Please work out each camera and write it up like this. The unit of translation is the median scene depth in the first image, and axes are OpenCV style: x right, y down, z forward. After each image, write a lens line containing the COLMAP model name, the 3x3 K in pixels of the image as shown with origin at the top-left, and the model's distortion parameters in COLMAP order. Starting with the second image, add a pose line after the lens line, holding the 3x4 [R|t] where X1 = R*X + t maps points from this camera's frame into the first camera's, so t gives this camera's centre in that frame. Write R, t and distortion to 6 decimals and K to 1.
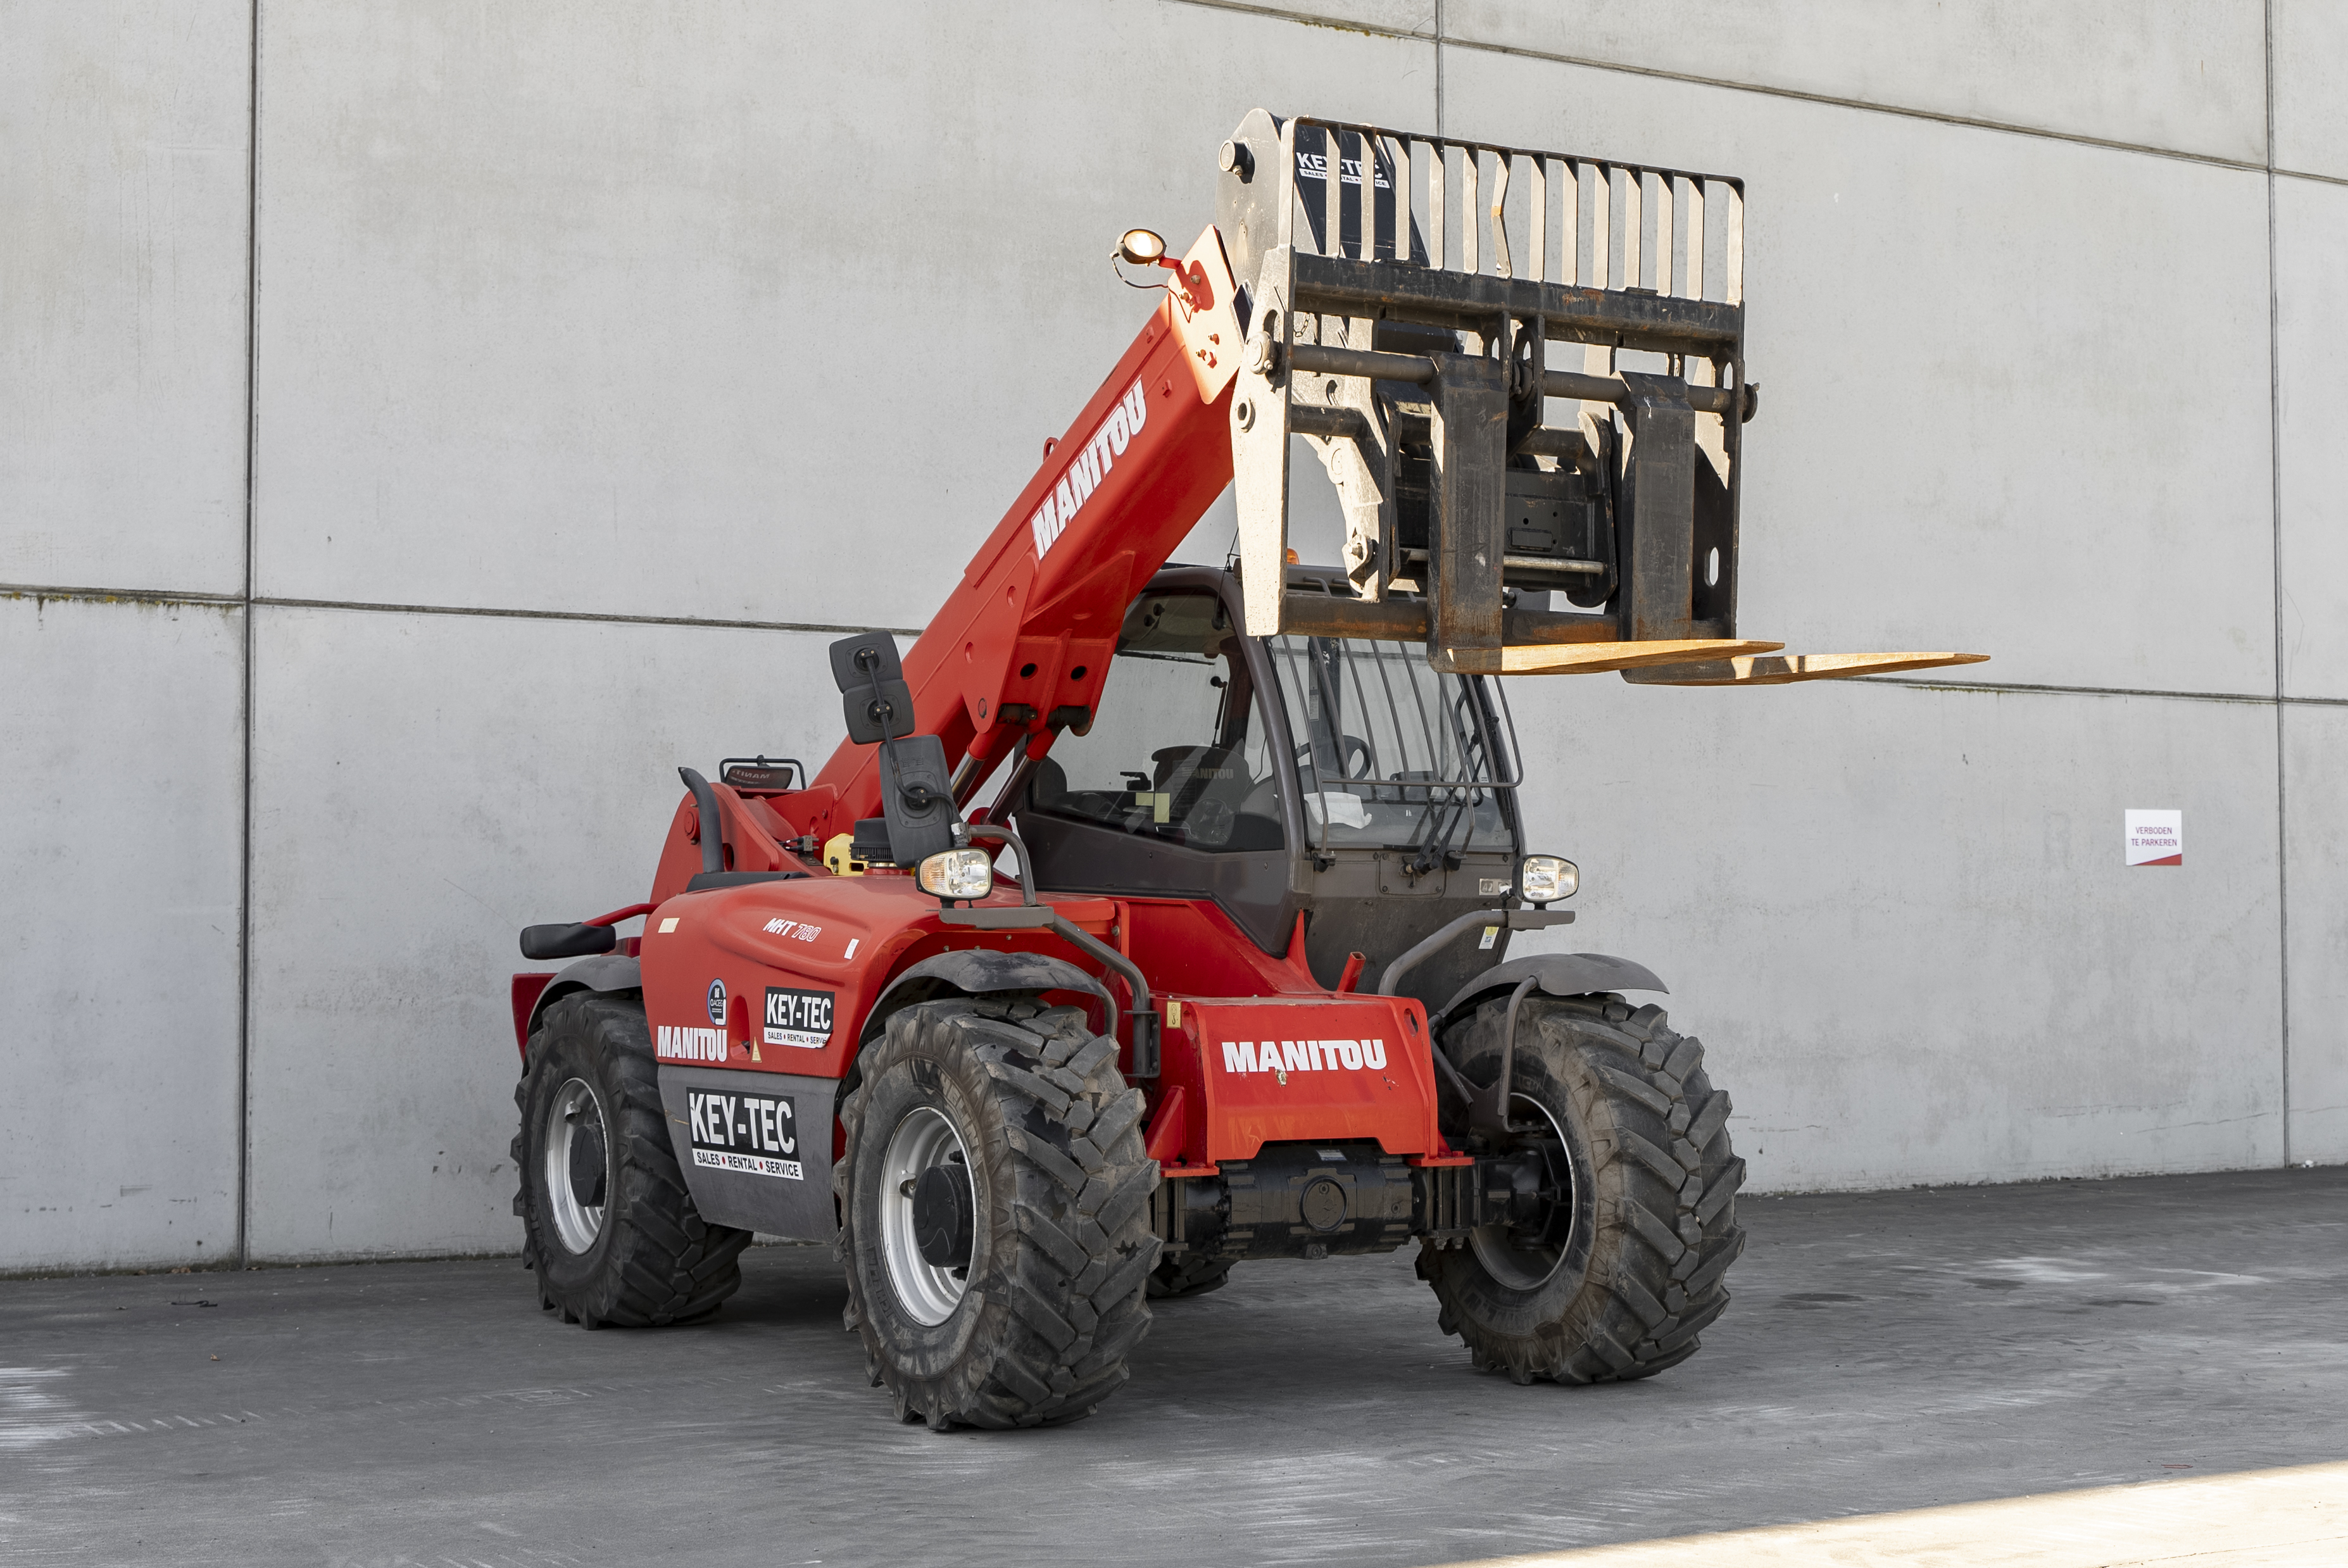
lens RADIAL K [[3561.1, 0, 1162.3], [0, 3561.1, 793.4], [0, 0, 1]] dist [-0.013483, -0.008222]
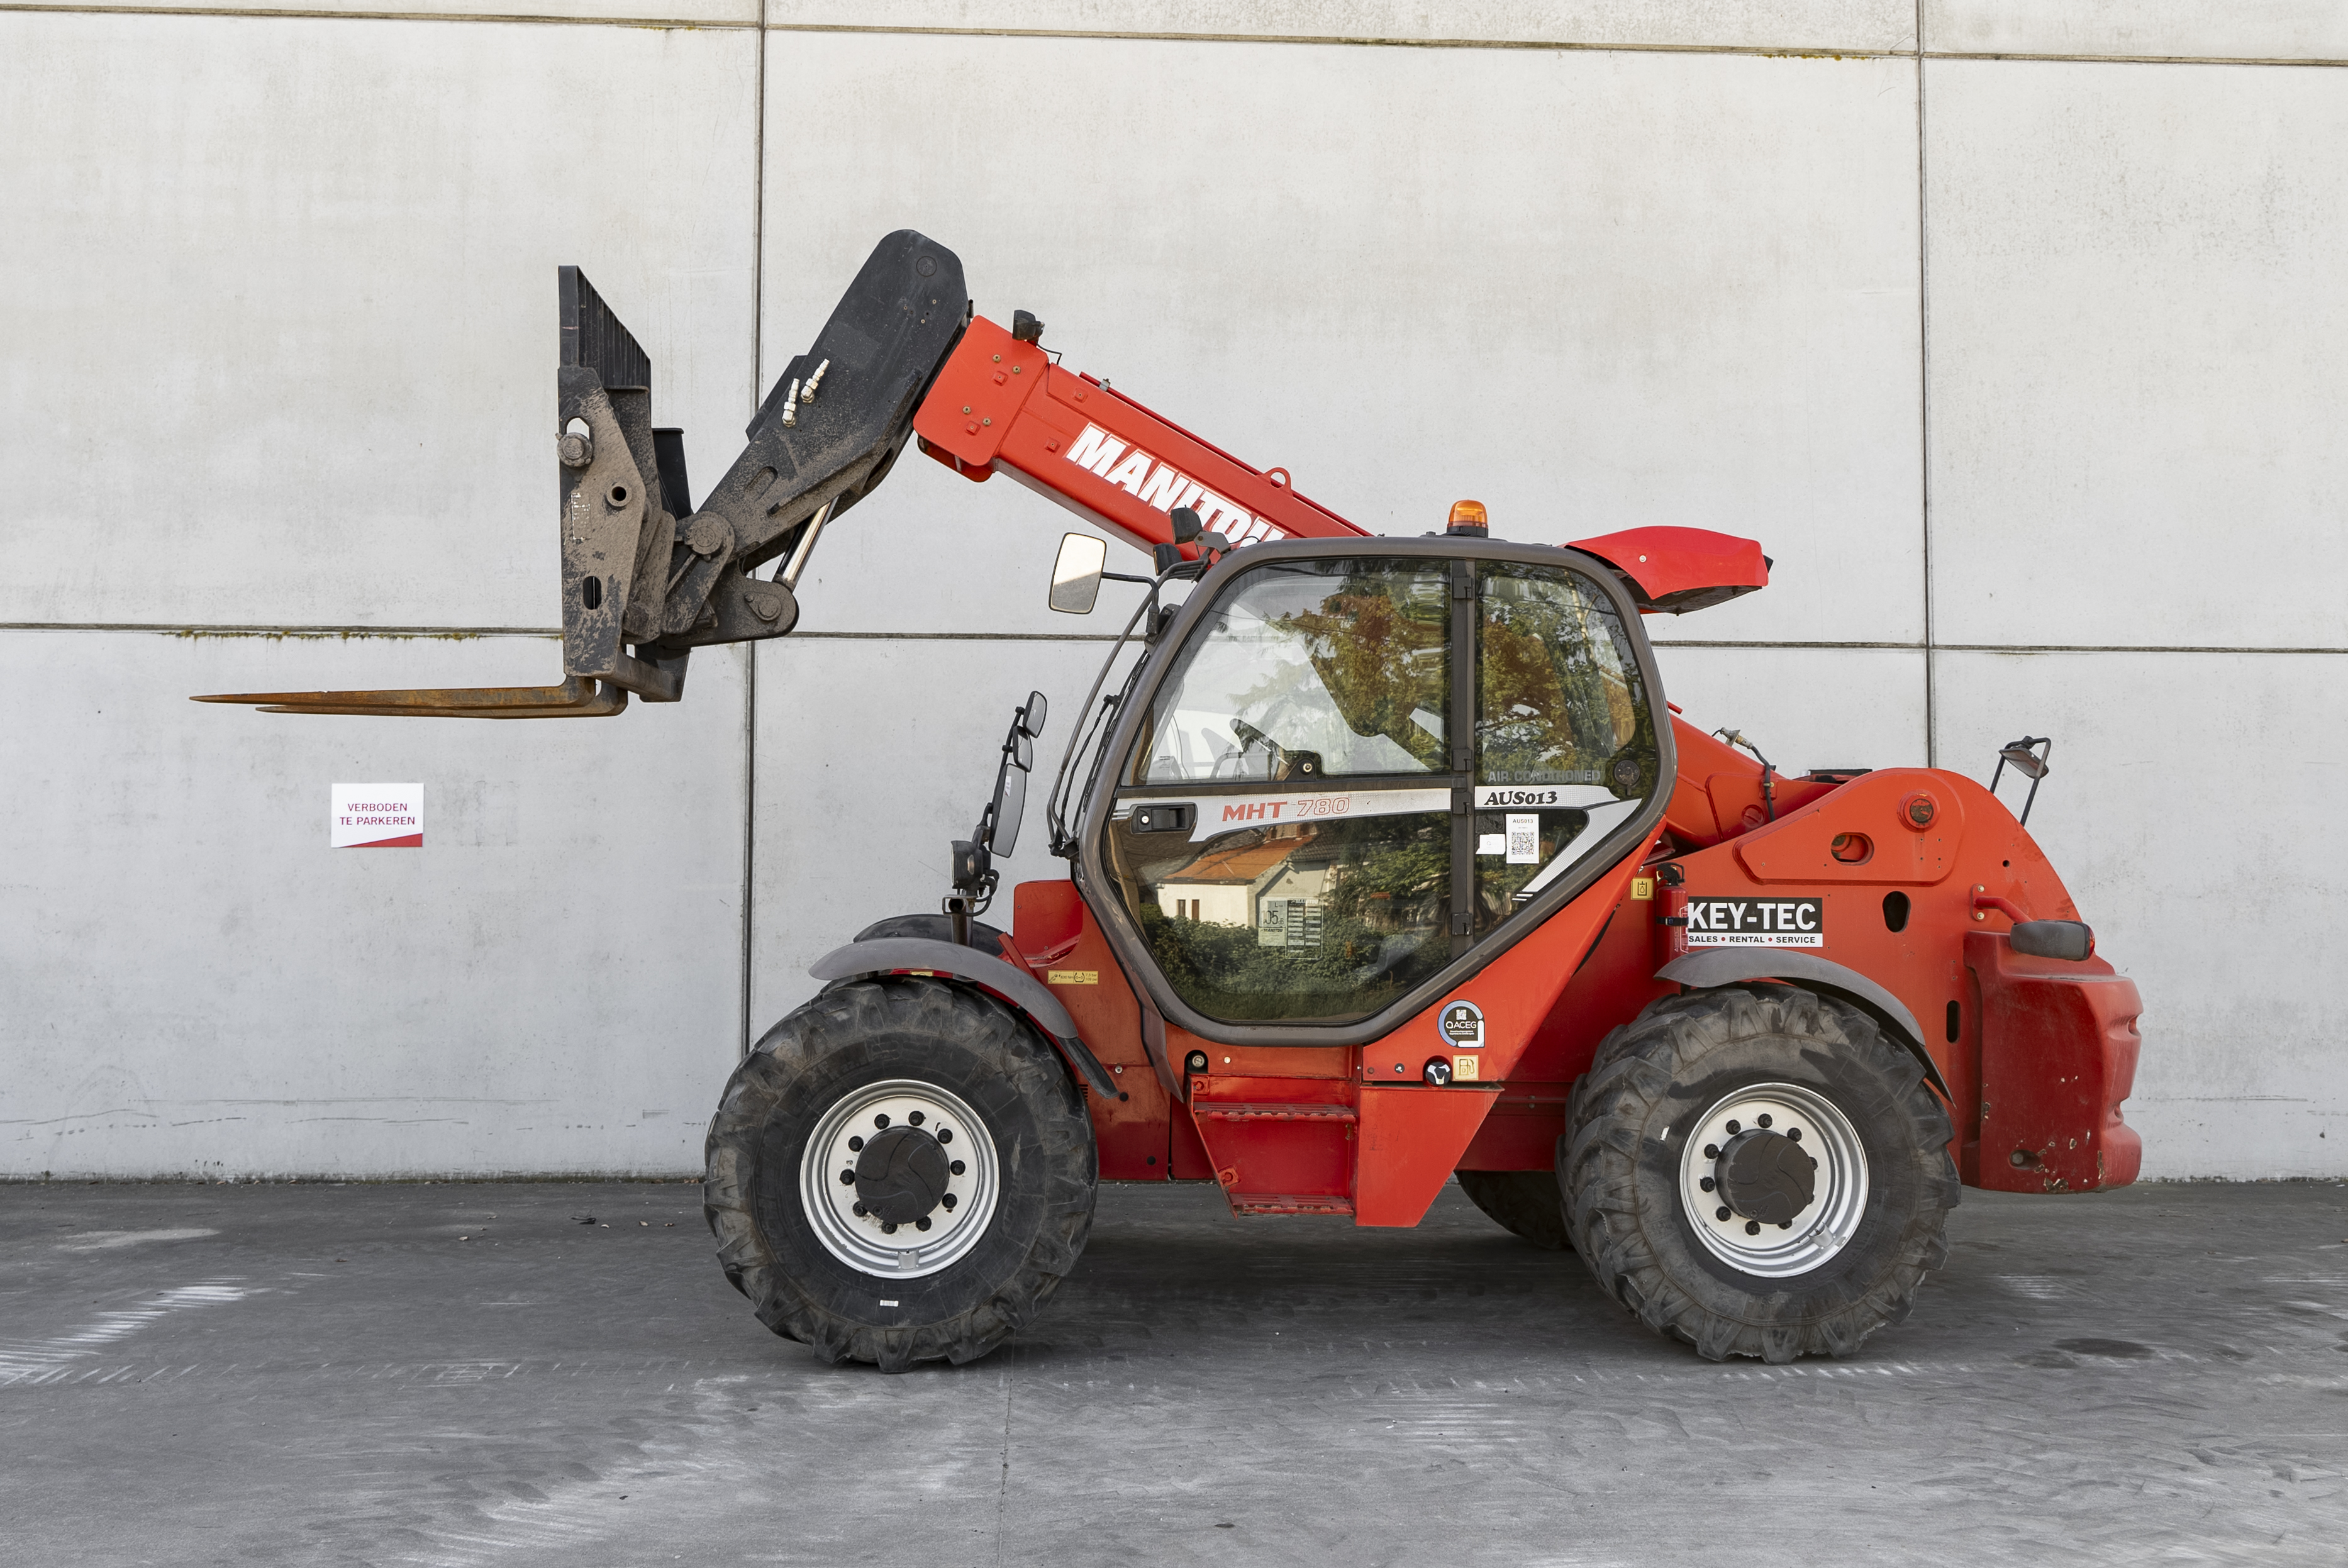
lens RADIAL K [[2218.6, 0, 1170.1], [0, 2218.6, 772.7], [0, 0, 1]] dist [0.002416, 0.000440]
pose [[0.880755, -0.018504, -0.473211, 0.232103], [0.013329, 0.999809, -0.014288, 0.006364], [0.473385, 0.006277, 0.880833, 0.398159]]
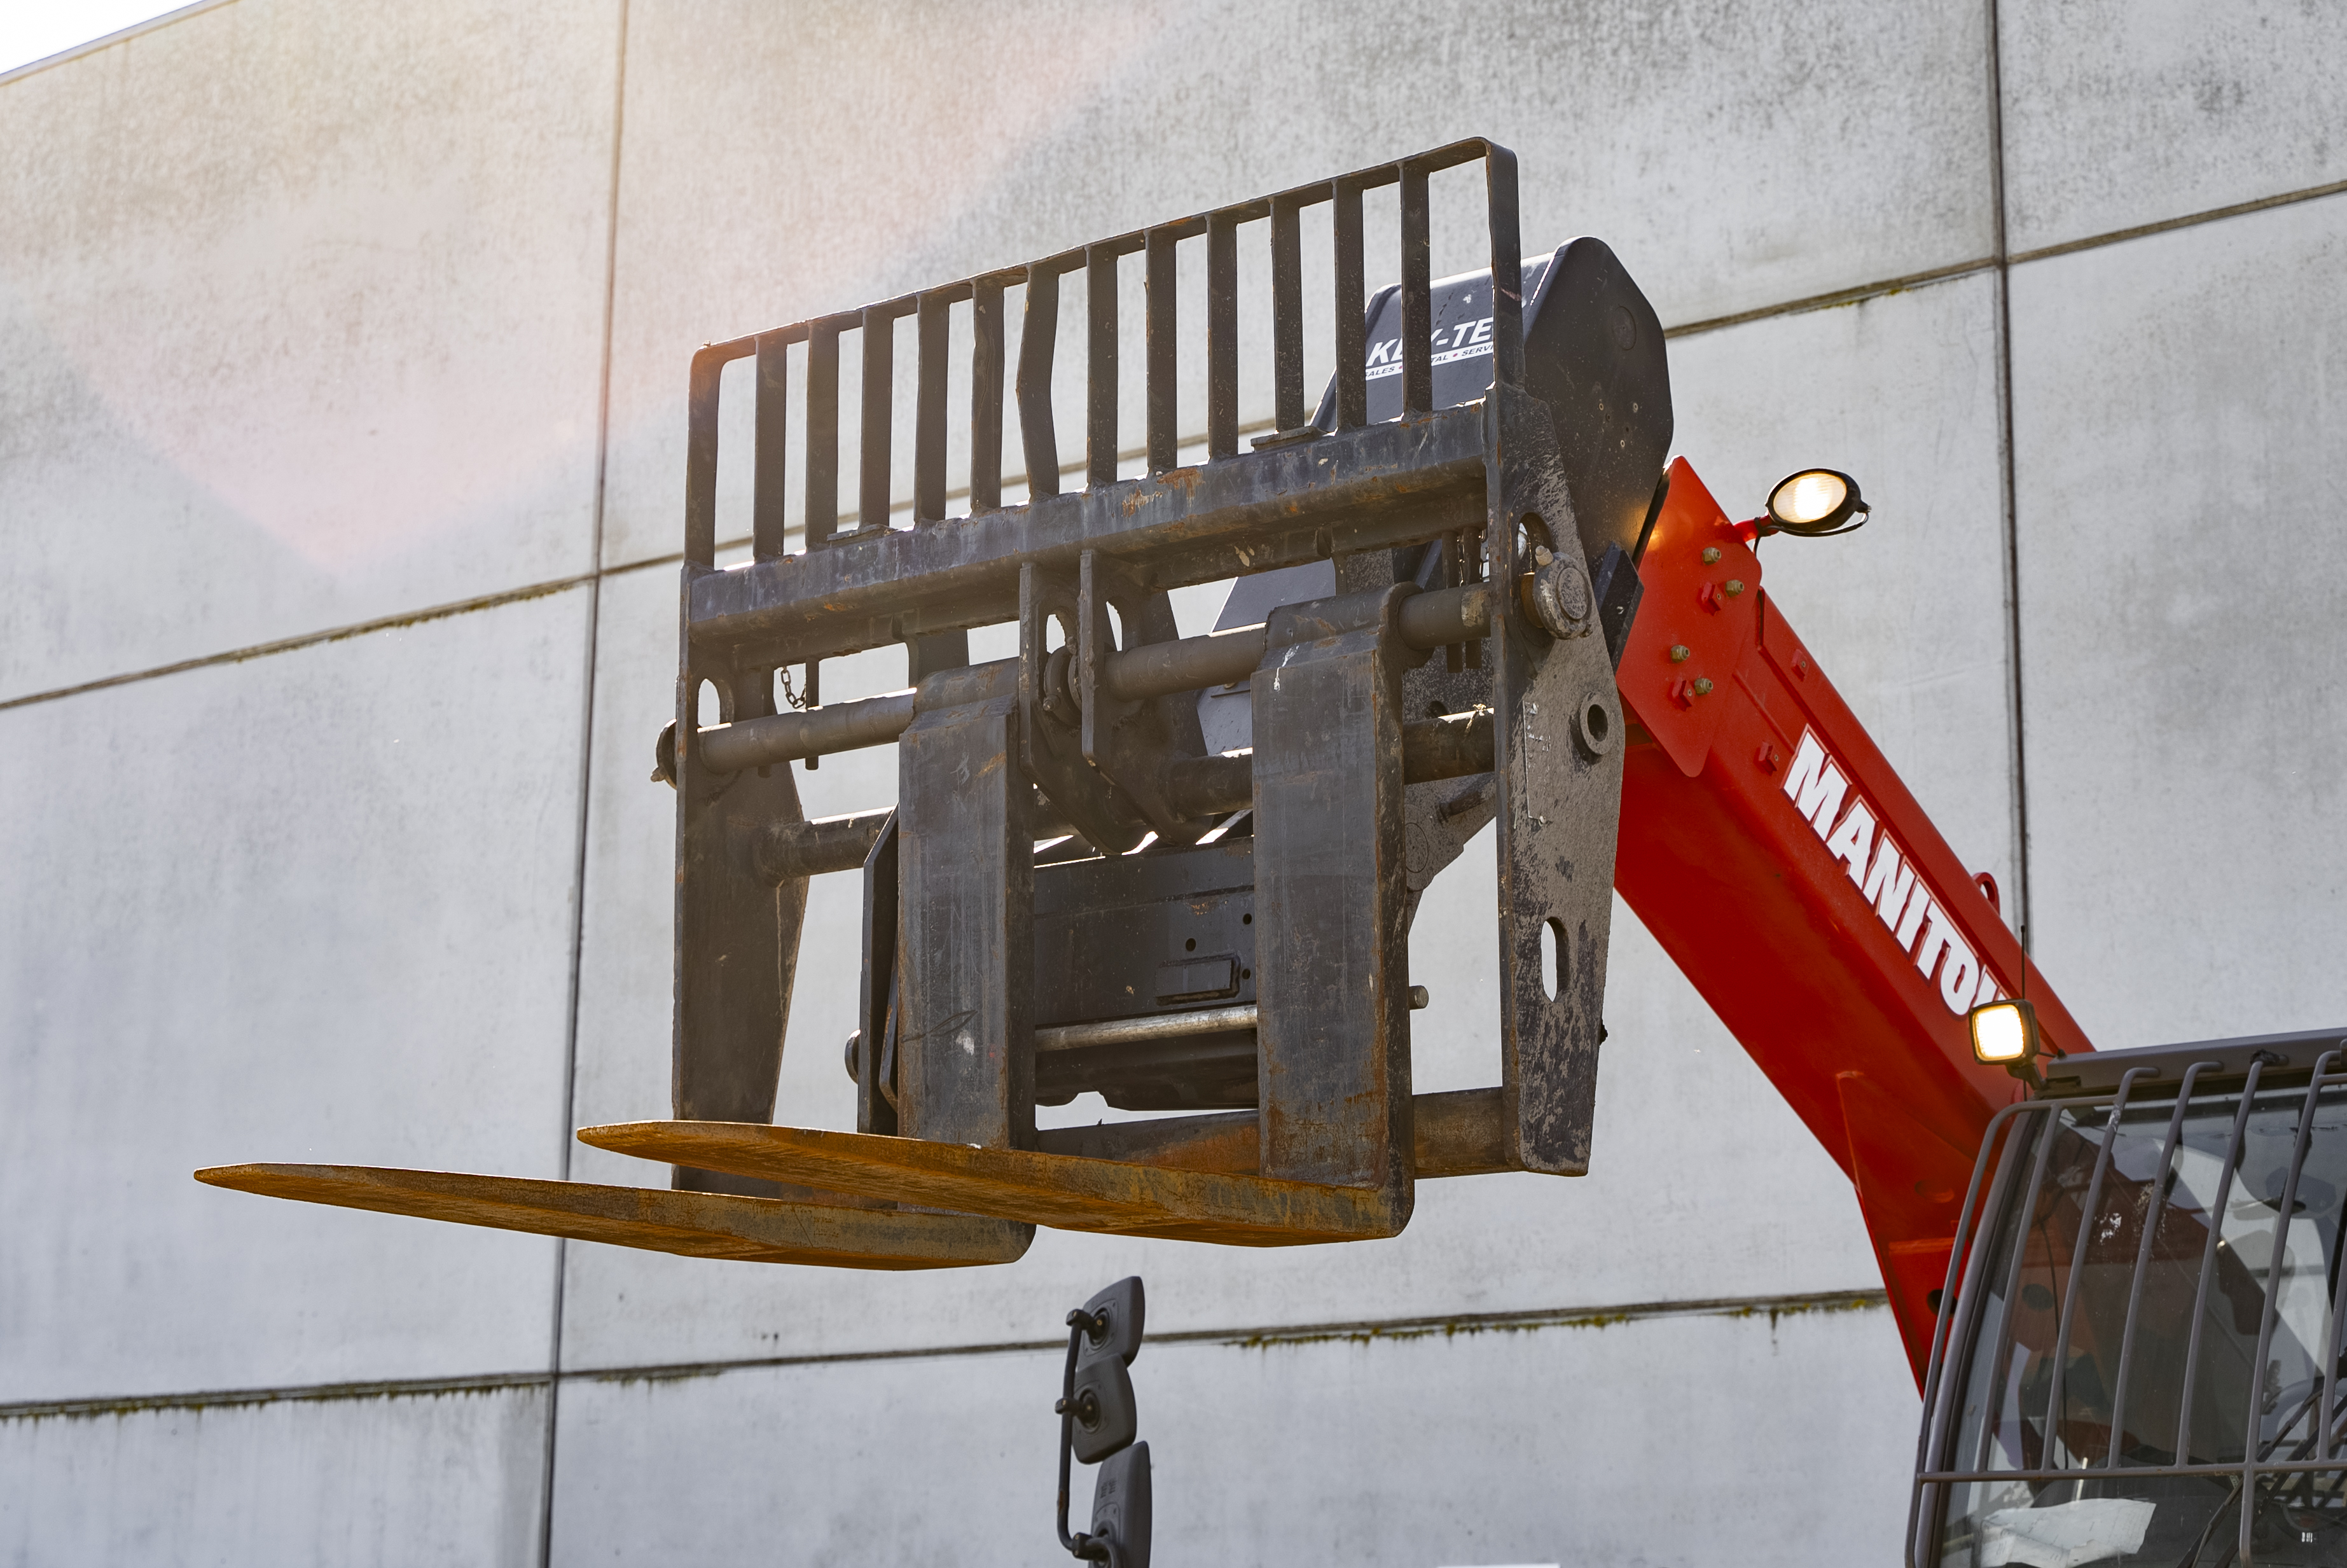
lens RADIAL K [[4110.1, 0, 1173.5], [0, 4110.1, 784.0], [0, 0, 1]] dist [0.000076, -0.067376]
pose [[0.361965, -0.206040, -0.909136, 0.440342], [0.024034, 0.977006, -0.211853, 0.016633], [0.931882, 0.054834, 0.358594, 0.550357]]
